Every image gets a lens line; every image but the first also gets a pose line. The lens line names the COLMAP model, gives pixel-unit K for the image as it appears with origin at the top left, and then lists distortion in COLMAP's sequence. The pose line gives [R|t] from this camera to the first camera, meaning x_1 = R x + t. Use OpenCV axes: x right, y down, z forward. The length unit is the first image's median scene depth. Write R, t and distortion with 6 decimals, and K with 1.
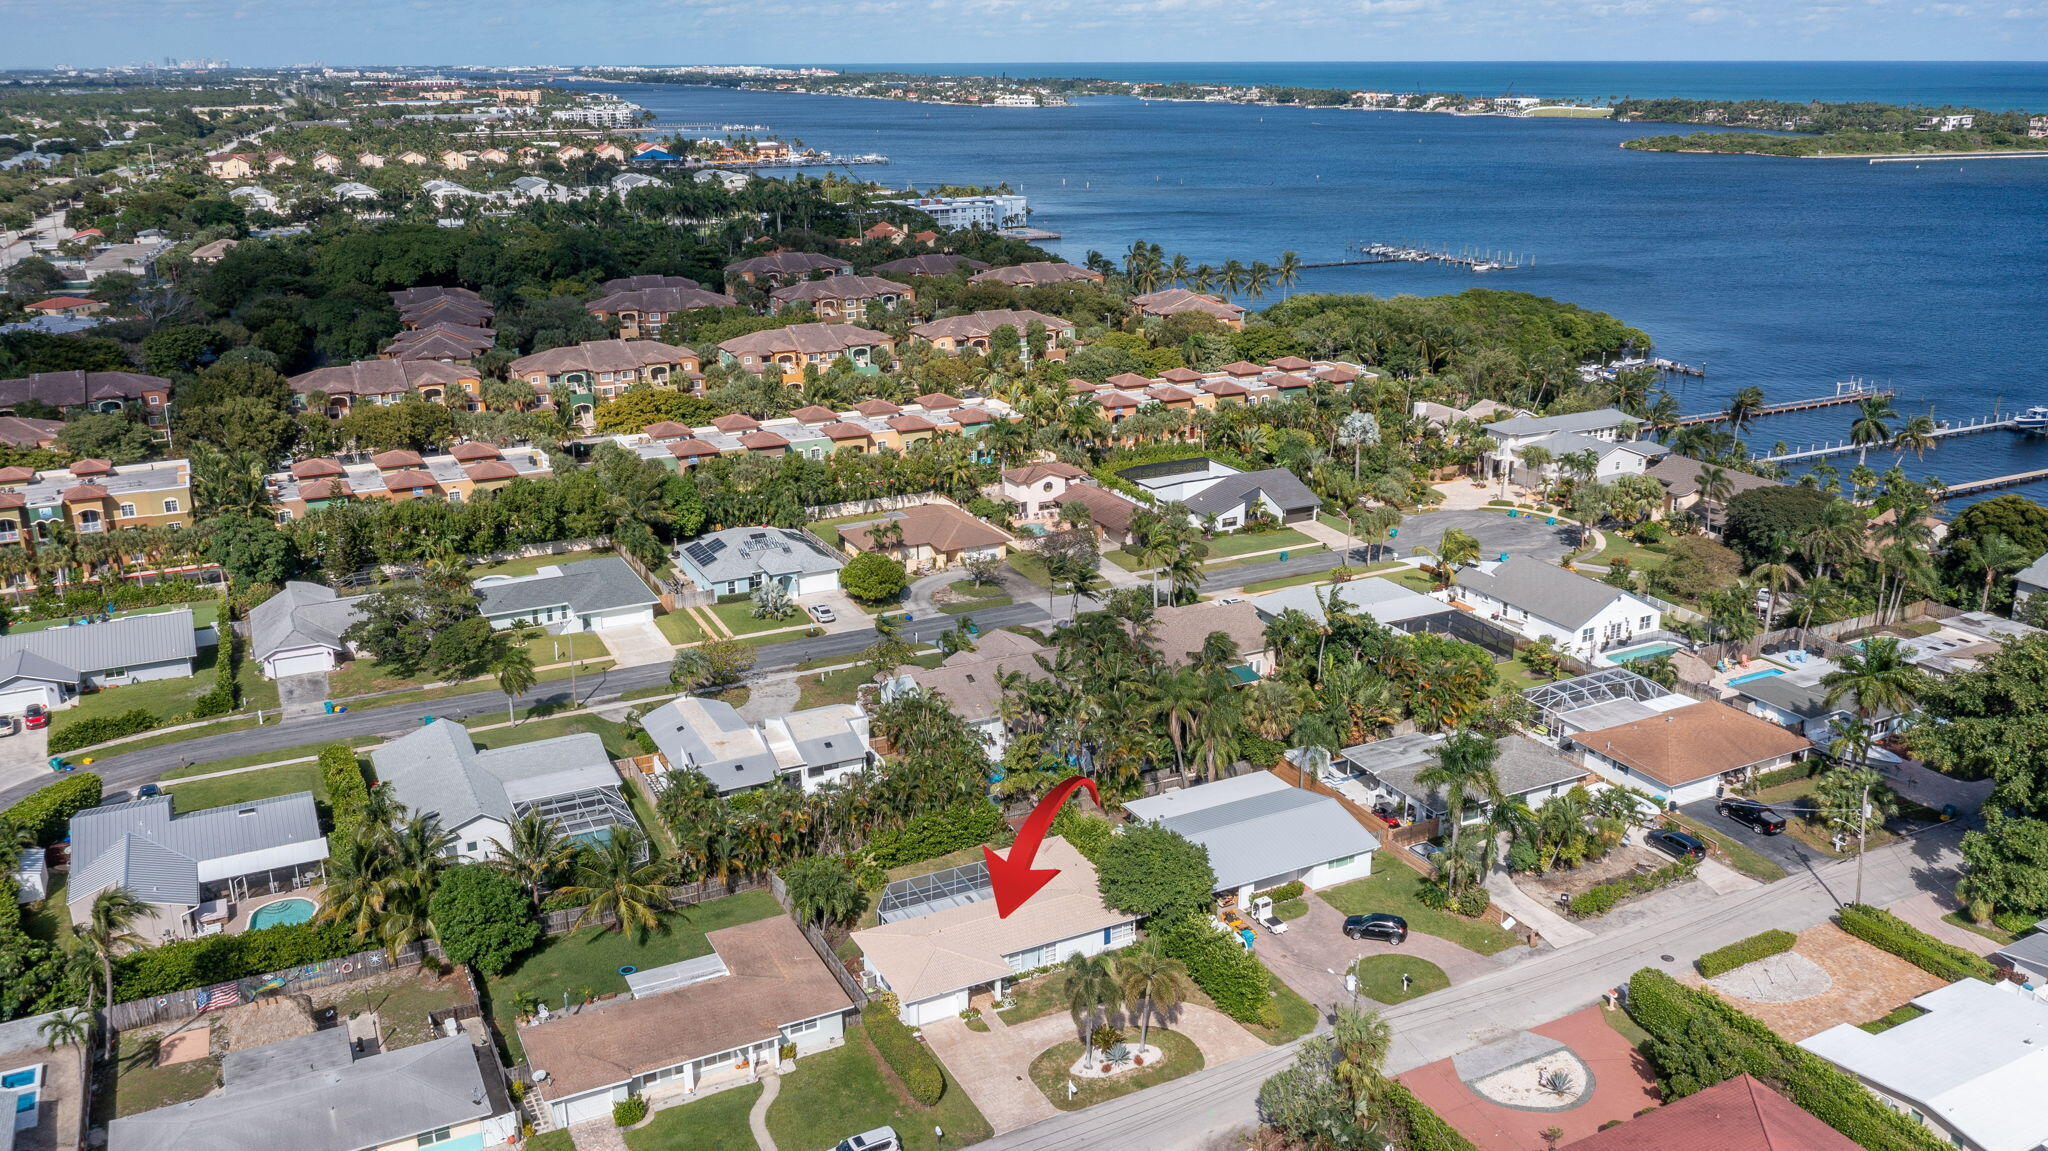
lens RADIAL K [[1591.4, 0, 1024.0], [0, 1591.4, 575.5], [0, 0, 1]] dist [-0.009464, -0.010884]
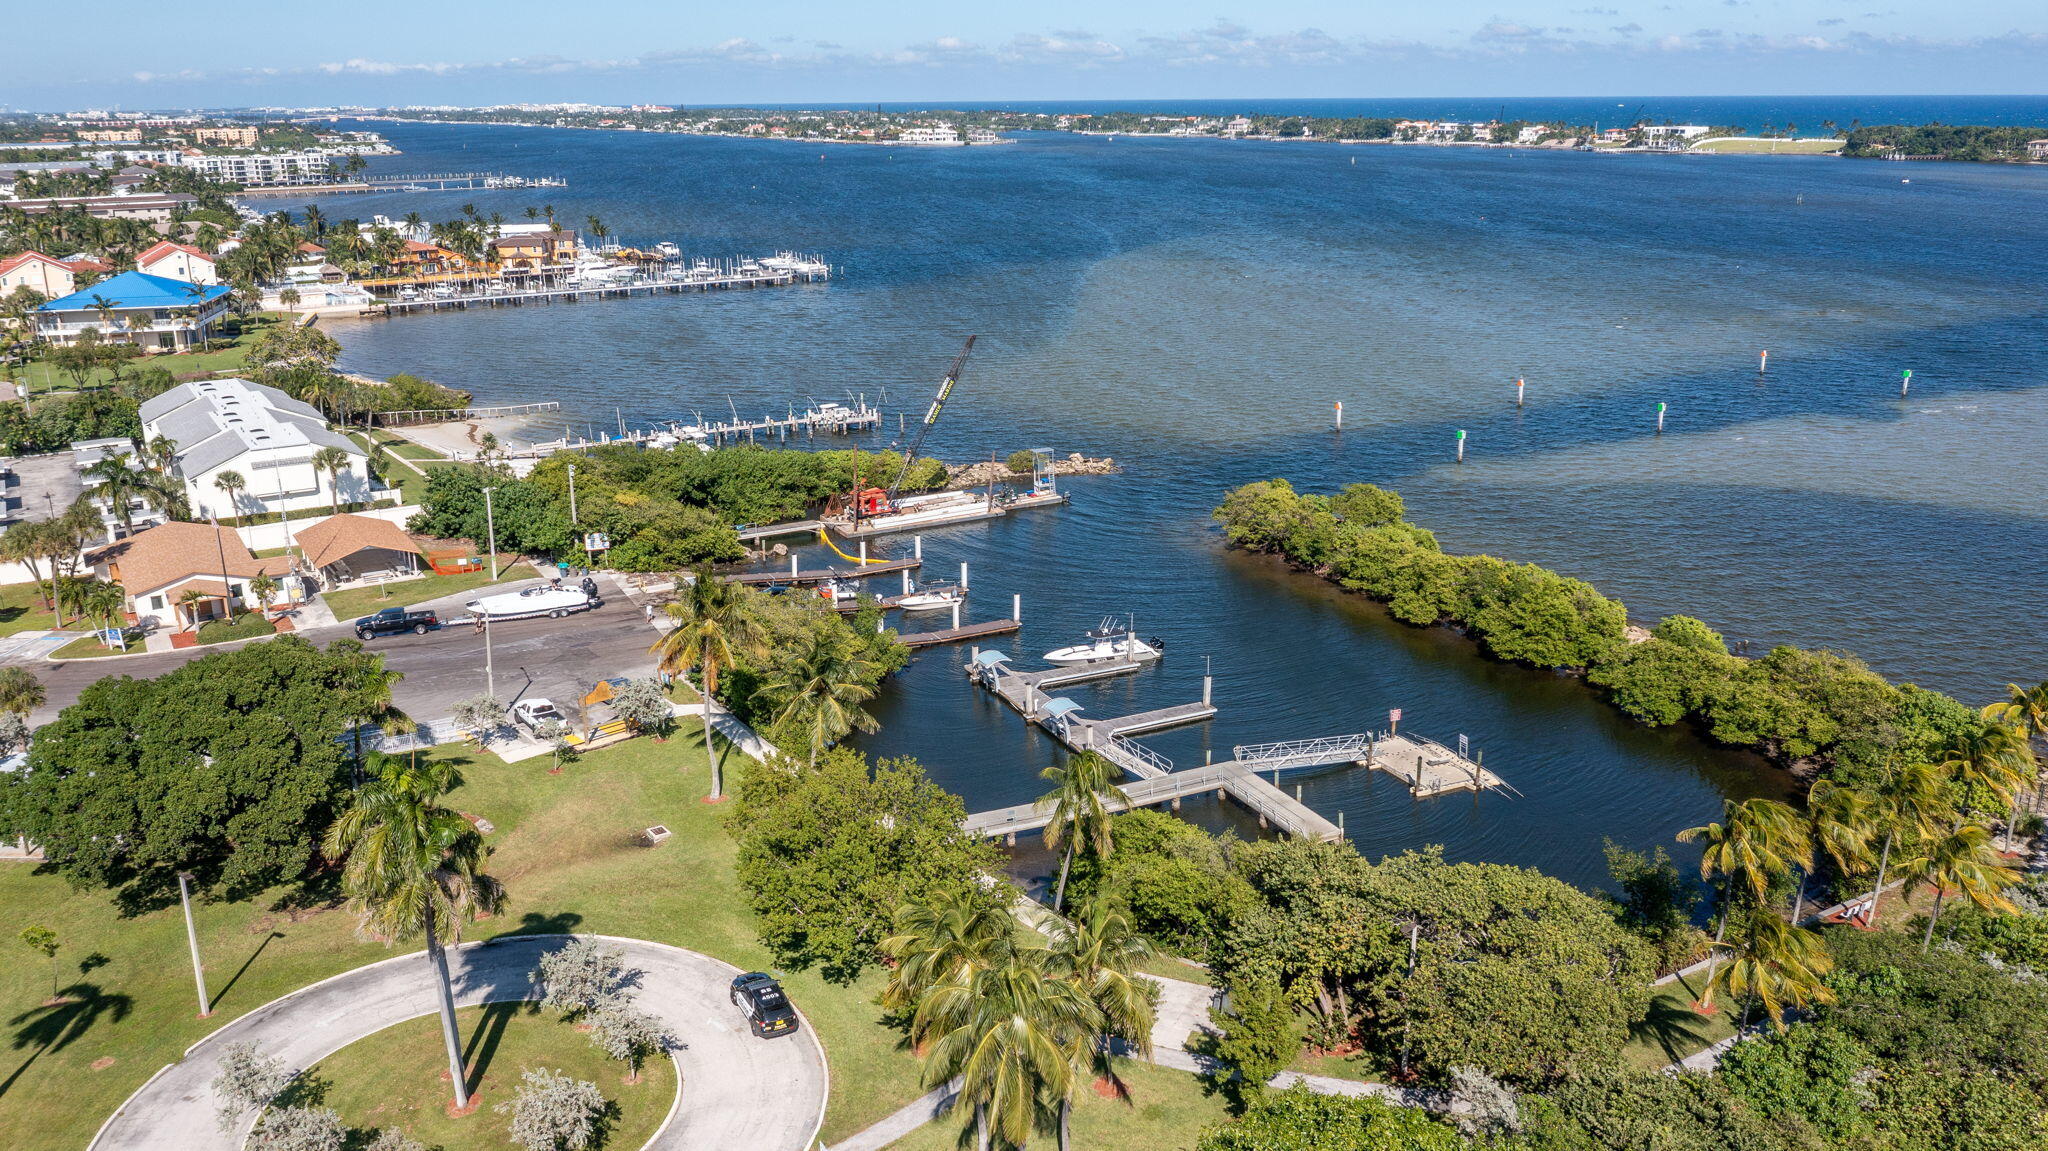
lens RADIAL K [[1591.4, 0, 1024.0], [0, 1591.4, 575.5], [0, 0, 1]] dist [-0.009464, -0.010884]
pose [[0.995257, -0.032137, 0.091817, -0.035038], [0.034232, 0.999186, -0.021326, -0.082056], [-0.091057, 0.024368, 0.995547, 0.280961]]
